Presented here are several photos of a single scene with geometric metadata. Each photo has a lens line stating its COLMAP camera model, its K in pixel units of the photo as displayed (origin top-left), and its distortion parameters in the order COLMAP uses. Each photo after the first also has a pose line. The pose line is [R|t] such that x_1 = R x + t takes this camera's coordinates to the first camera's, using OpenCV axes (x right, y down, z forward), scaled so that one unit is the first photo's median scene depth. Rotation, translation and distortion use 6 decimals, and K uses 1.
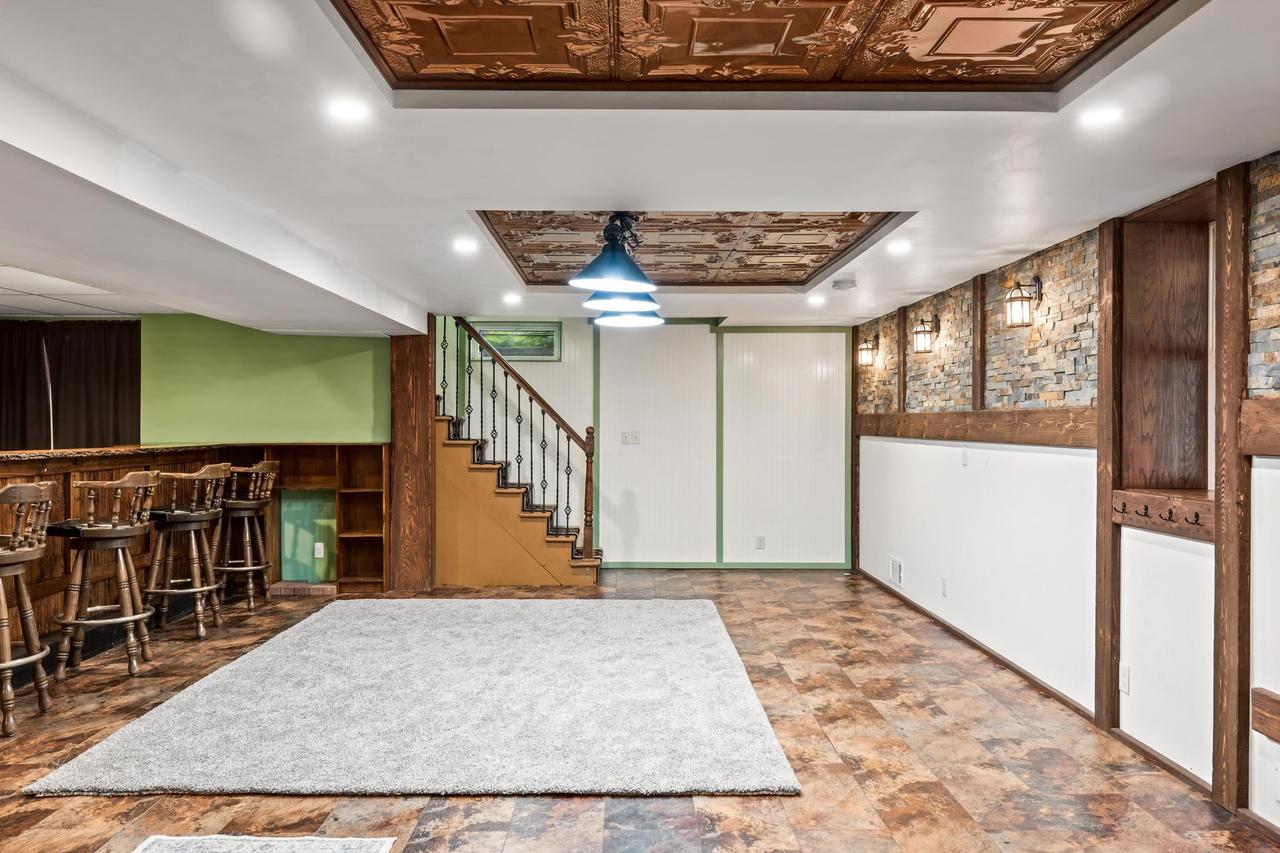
lens RADIAL K [[955.9, 0, 640.0], [0, 955.9, 426.5], [0, 0, 1]] dist [0.008359, 0.000876]
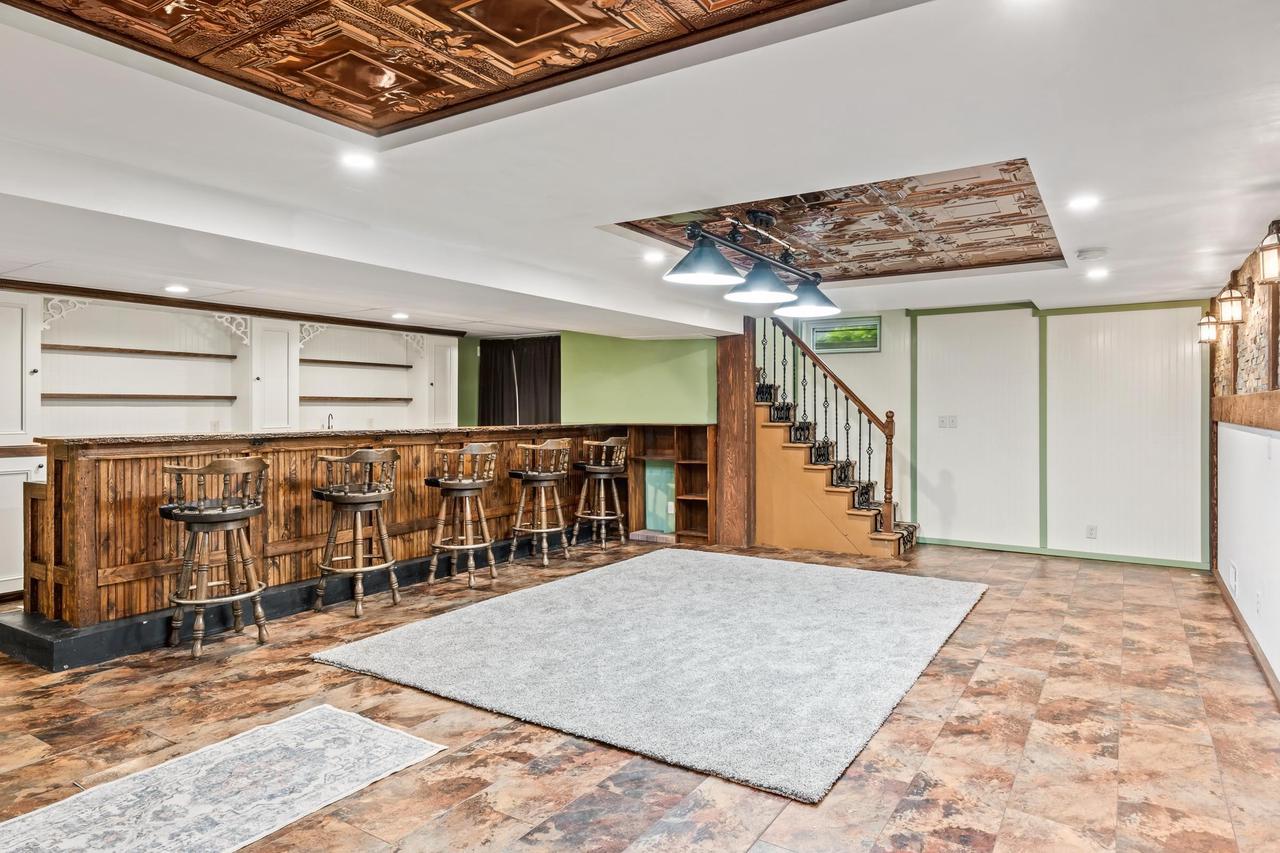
lens RADIAL K [[766.4, 0, 641.1], [0, 766.4, 412.5], [0, 0, 1]] dist [0.010551, -0.002478]
pose [[0.838694, 0.001060, -0.544602, 0.309980], [0.000369, 0.999997, 0.002515, -0.000674], [0.544603, -0.002310, 0.838691, 0.198177]]
